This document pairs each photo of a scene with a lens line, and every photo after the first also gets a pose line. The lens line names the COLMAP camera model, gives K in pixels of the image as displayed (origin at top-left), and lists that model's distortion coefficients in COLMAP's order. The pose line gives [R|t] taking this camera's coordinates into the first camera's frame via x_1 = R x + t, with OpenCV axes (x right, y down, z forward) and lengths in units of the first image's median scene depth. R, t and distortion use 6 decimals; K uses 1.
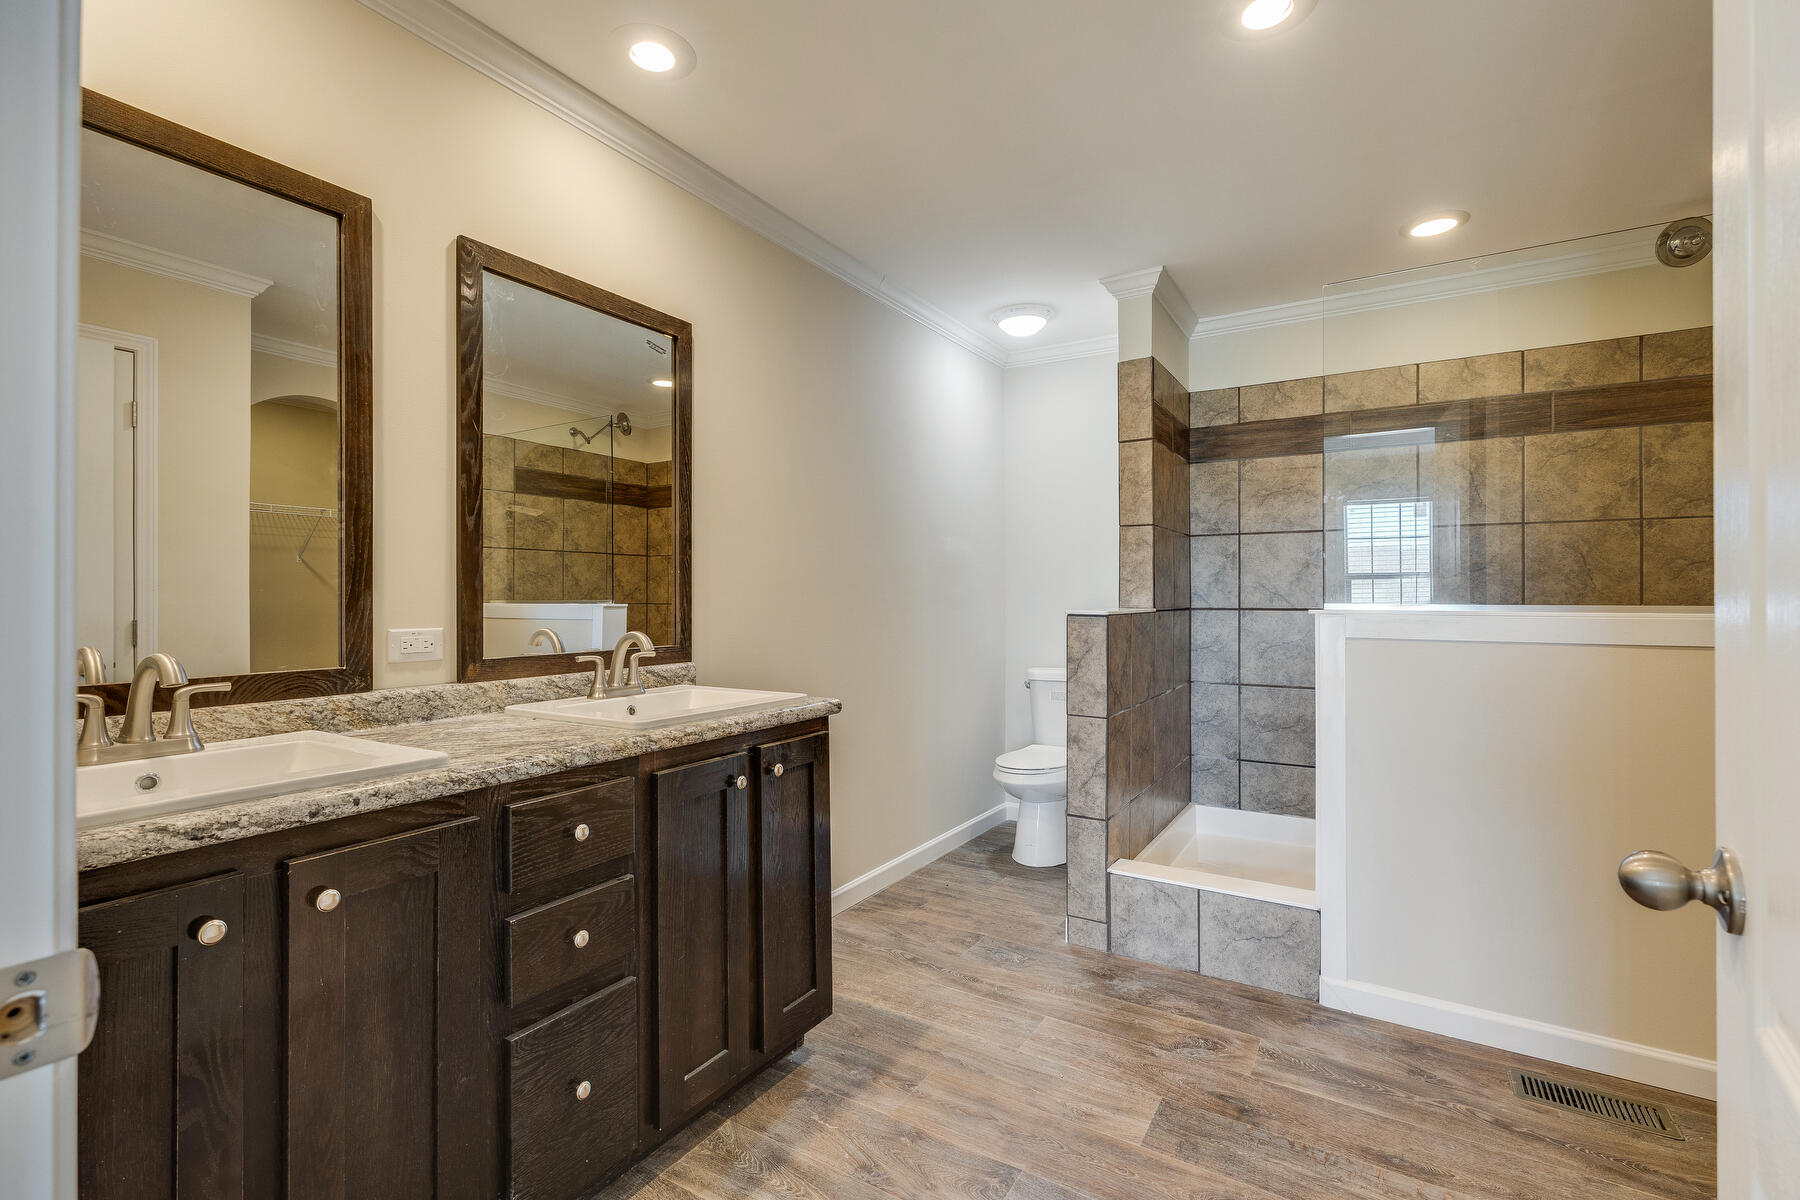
lens RADIAL K [[808.9, 0, 899.1], [0, 808.9, 588.4], [0, 0, 1]] dist [-0.000612, 0.000495]
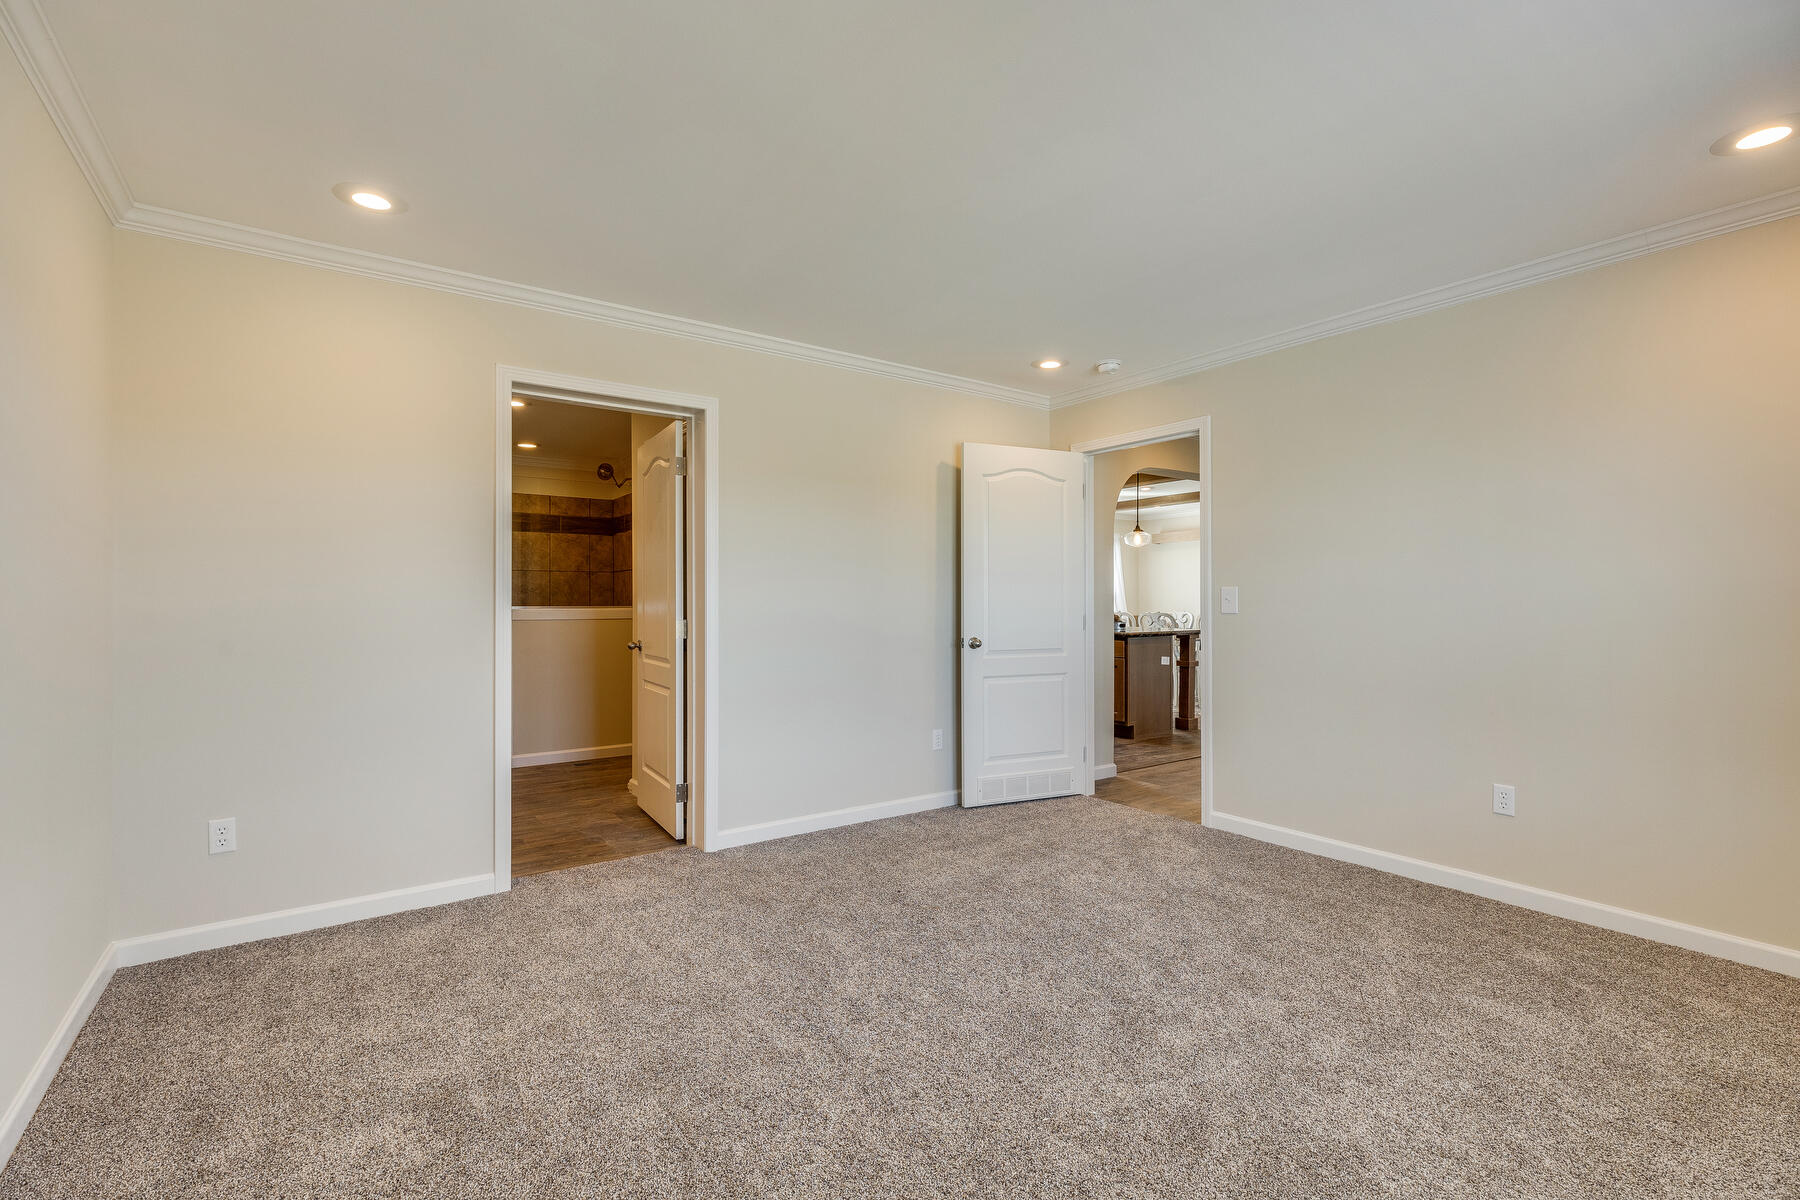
lens RADIAL K [[810.6, 0, 899.1], [0, 810.6, 610.2], [0, 0, 1]] dist [-0.001475, -0.000149]
pose [[0.388708, -0.013848, 0.921257, -0.993041], [-0.005341, 0.999836, 0.017283, -0.015167], [-0.921345, -0.011639, 0.388571, -0.832322]]
